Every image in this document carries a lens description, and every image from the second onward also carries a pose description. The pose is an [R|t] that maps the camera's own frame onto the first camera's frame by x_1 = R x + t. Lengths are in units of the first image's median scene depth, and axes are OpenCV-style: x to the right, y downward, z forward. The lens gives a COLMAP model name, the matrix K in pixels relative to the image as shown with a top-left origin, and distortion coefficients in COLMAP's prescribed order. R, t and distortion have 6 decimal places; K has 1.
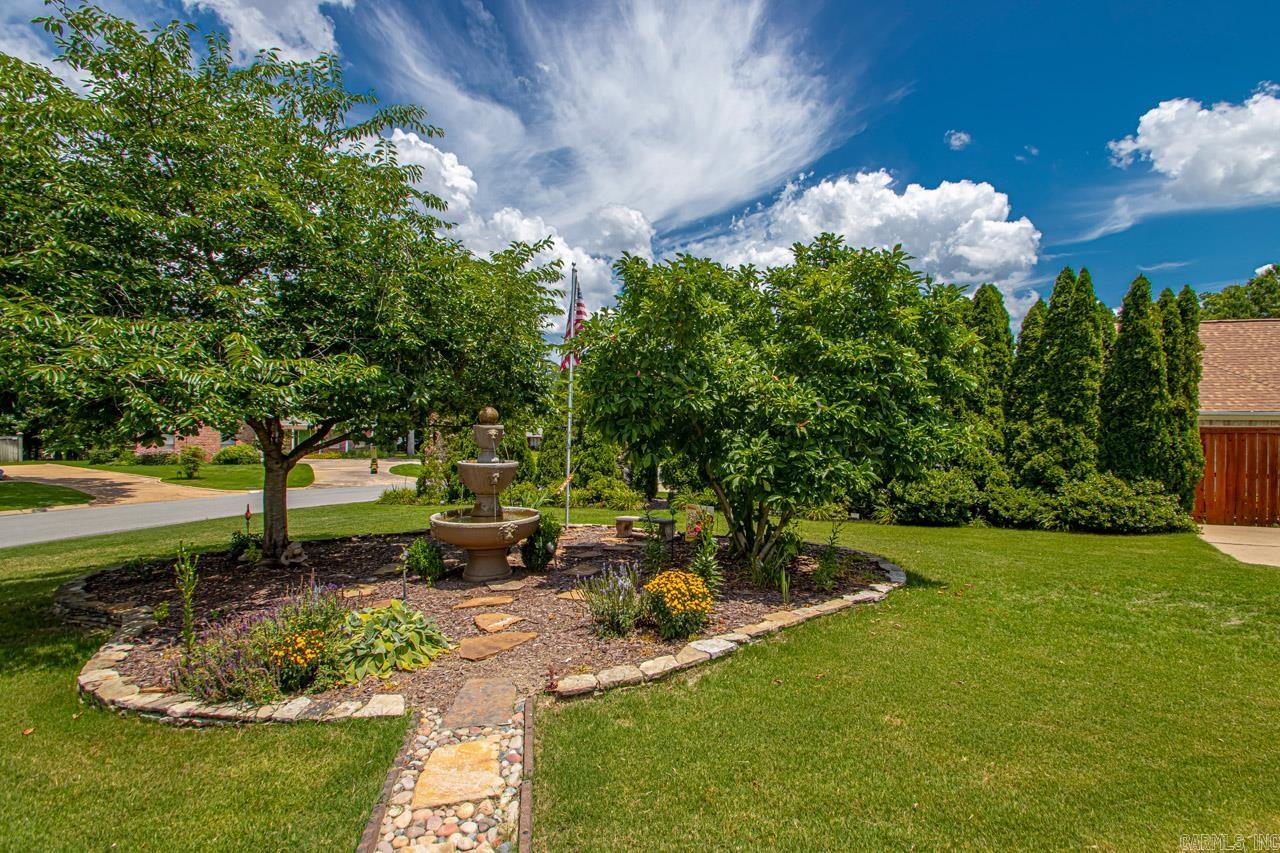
lens RADIAL K [[609.0, 0, 639.1], [0, 609.0, 426.9], [0, 0, 1]] dist [-0.001261, -0.000513]
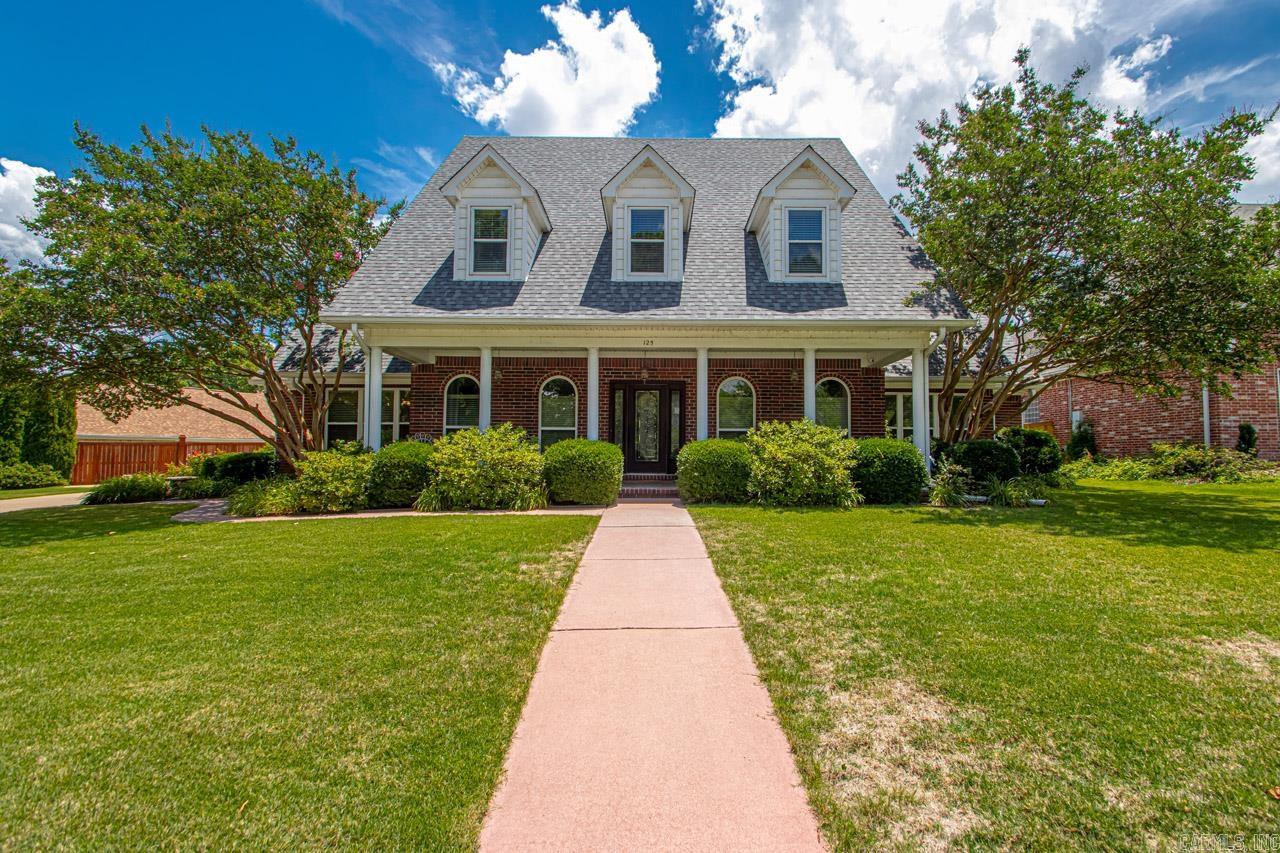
lens RADIAL K [[609.0, 0, 639.0], [0, 609.0, 425.9], [0, 0, 1]] dist [-0.001261, -0.000513]
pose [[0.243190, 0.036160, 0.969304, -0.817560], [-0.002755, 0.999327, -0.036589, 0.019084], [-0.969975, 0.006228, 0.243126, -1.678865]]
